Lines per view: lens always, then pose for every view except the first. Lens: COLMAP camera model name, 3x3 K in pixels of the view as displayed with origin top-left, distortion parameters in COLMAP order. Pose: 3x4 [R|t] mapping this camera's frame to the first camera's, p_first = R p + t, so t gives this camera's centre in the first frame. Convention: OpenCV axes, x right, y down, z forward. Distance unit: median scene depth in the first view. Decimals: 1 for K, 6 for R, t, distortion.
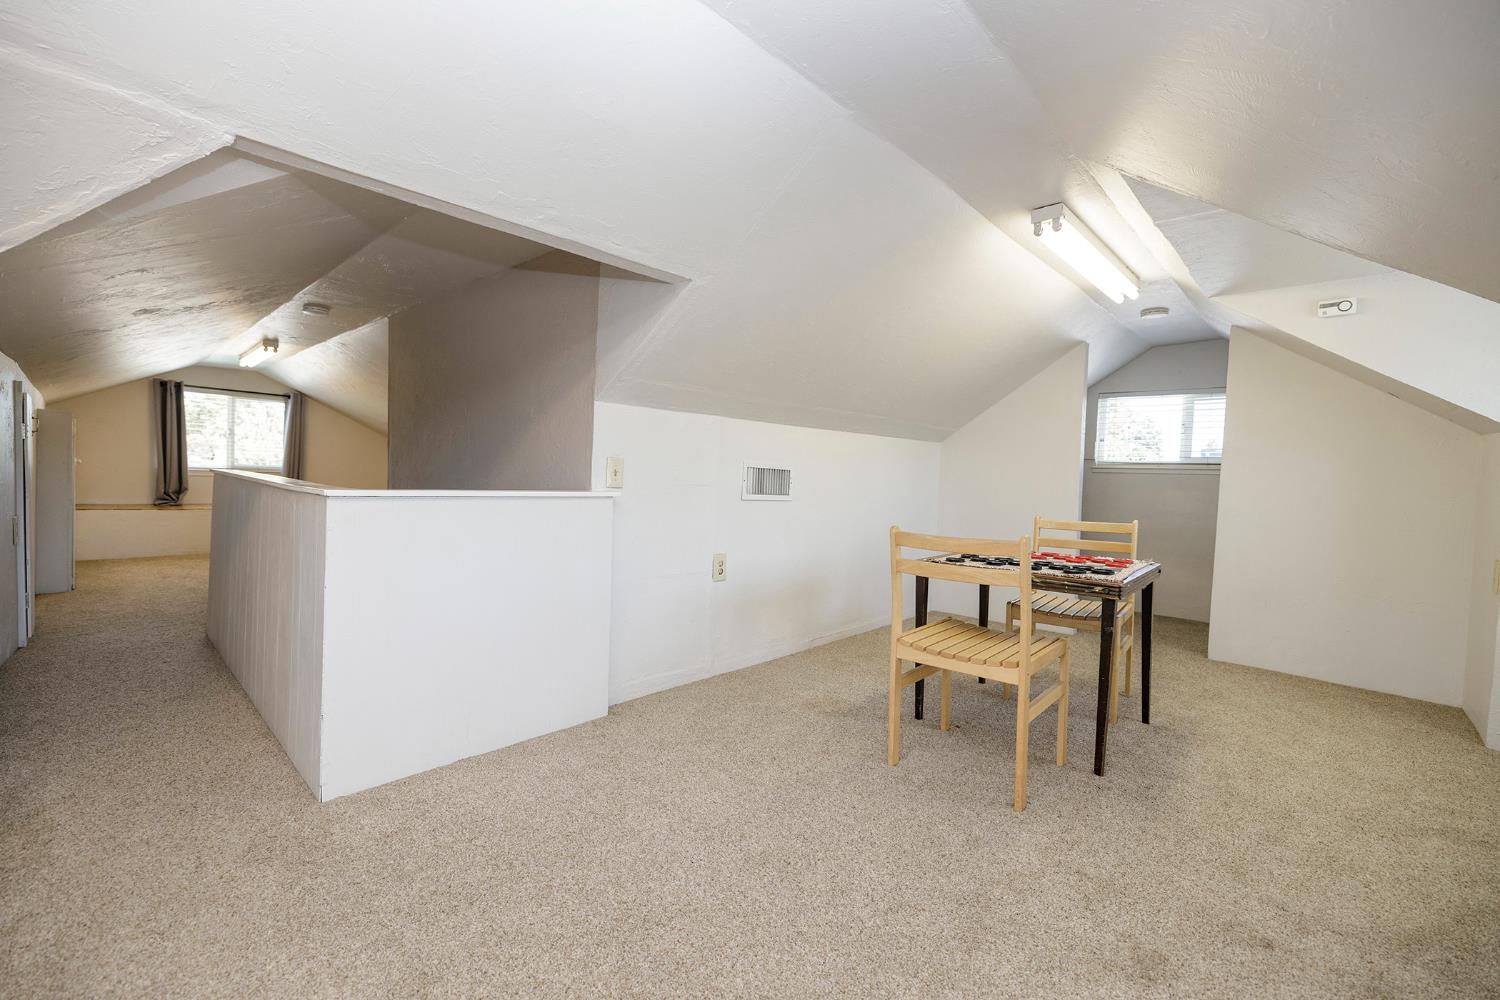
lens RADIAL K [[624.0, 0, 741.4], [0, 624.0, 495.3], [0, 0, 1]] dist [-0.001014, 0.000081]
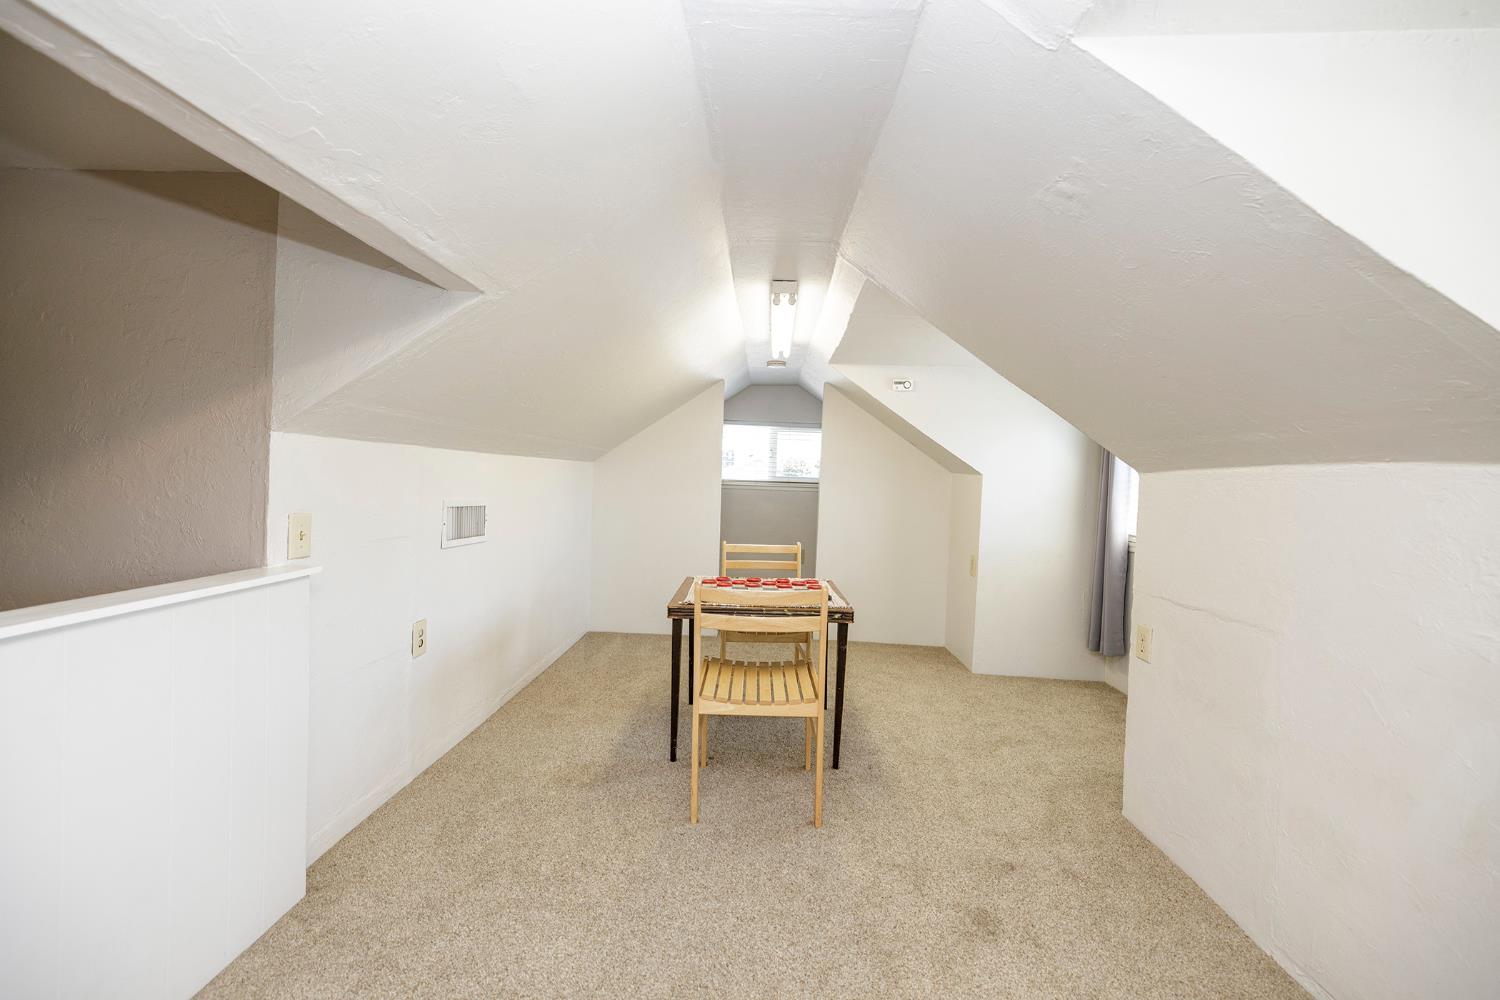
lens RADIAL K [[624.0, 0, 741.4], [0, 624.0, 495.3], [0, 0, 1]] dist [-0.001014, 0.000081]
pose [[0.755799, -0.022678, 0.654411, -0.265875], [0.013334, 0.999726, 0.019245, -0.082010], [-0.654668, -0.005819, 0.755894, 0.162531]]
